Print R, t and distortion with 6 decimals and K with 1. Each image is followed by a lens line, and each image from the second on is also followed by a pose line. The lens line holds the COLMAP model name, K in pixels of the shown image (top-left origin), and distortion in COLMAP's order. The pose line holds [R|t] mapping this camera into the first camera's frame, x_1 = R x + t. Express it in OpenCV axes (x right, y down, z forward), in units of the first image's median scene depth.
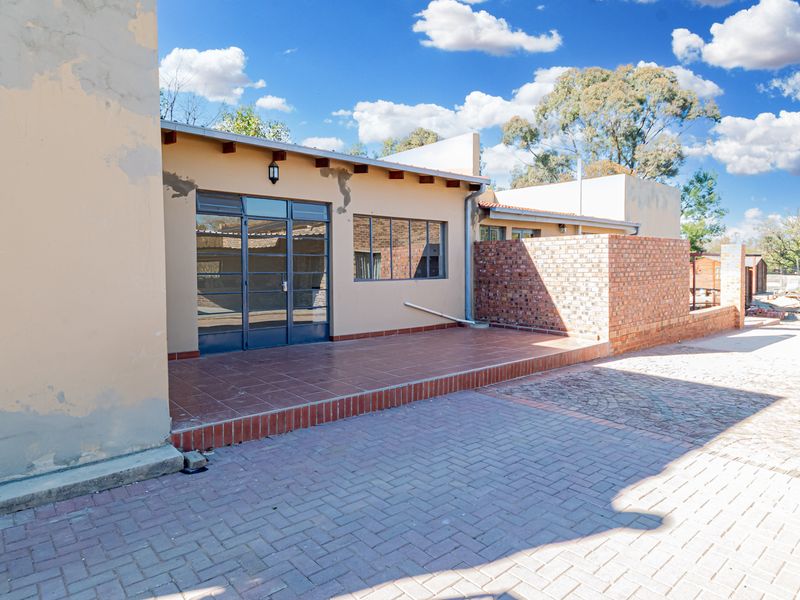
lens RADIAL K [[479.5, 0, 399.9], [0, 479.5, 298.0], [0, 0, 1]] dist [-0.004534, 0.000787]
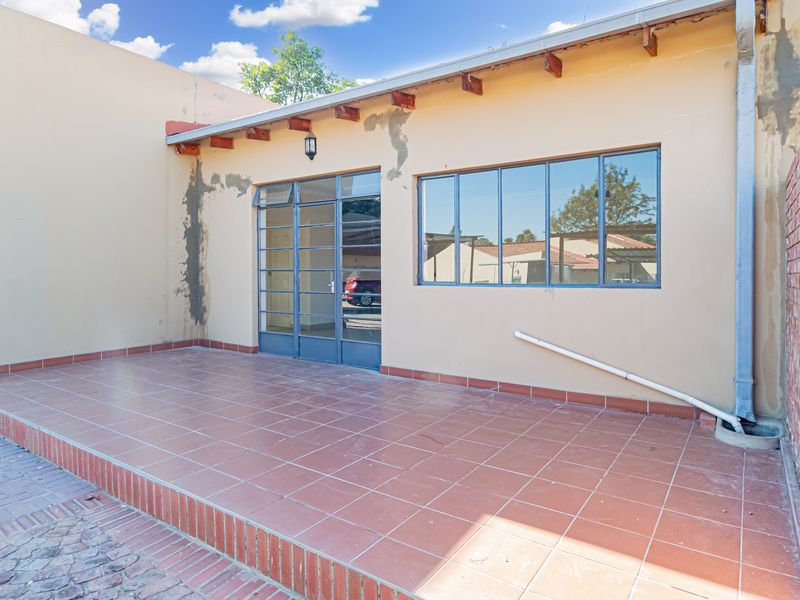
lens RADIAL K [[501.0, 0, 399.7], [0, 501.0, 300.0], [0, 0, 1]] dist [0.004609, 0.001111]
pose [[0.236223, 0.044277, -0.970689, 0.551210], [-0.080953, 0.996385, 0.025749, -0.031195], [0.968321, 0.072498, 0.238954, 0.865319]]
